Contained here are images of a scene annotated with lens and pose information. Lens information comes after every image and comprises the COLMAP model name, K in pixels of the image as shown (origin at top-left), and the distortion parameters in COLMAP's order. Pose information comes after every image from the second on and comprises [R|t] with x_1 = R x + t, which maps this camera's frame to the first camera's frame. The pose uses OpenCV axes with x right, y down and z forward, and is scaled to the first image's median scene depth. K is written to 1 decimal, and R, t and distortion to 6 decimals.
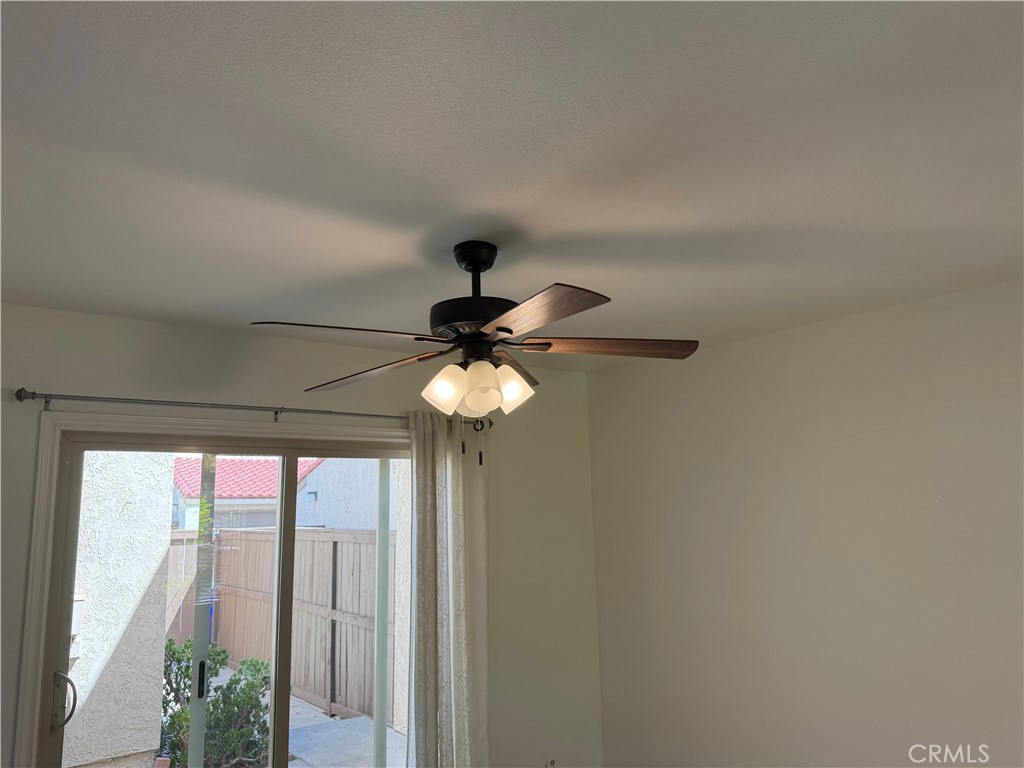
lens RADIAL K [[718.6, 0, 509.0], [0, 718.6, 387.5], [0, 0, 1]] dist [0.002034, -0.005665]
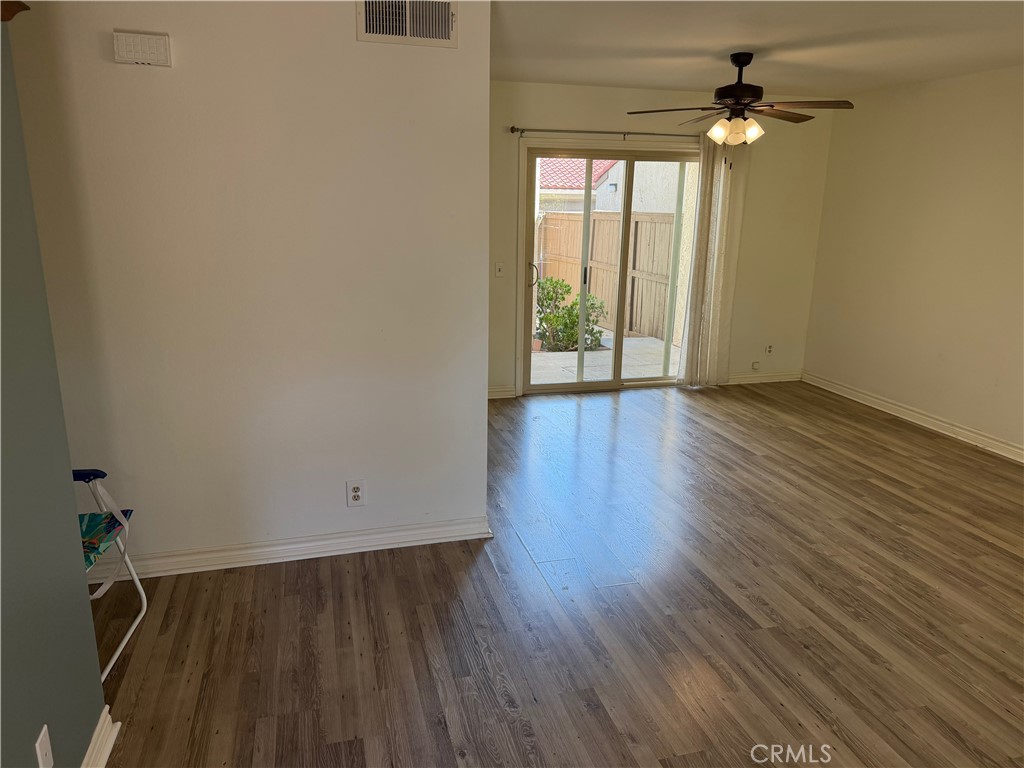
lens RADIAL K [[718.6, 0, 504.3], [0, 718.6, 390.1], [0, 0, 1]] dist [0.002034, -0.005665]
pose [[0.927066, 0.126650, -0.352858, 0.102123], [0.027799, 0.915396, 0.401594, -0.102156], [0.373867, -0.382113, 0.845111, -0.799178]]
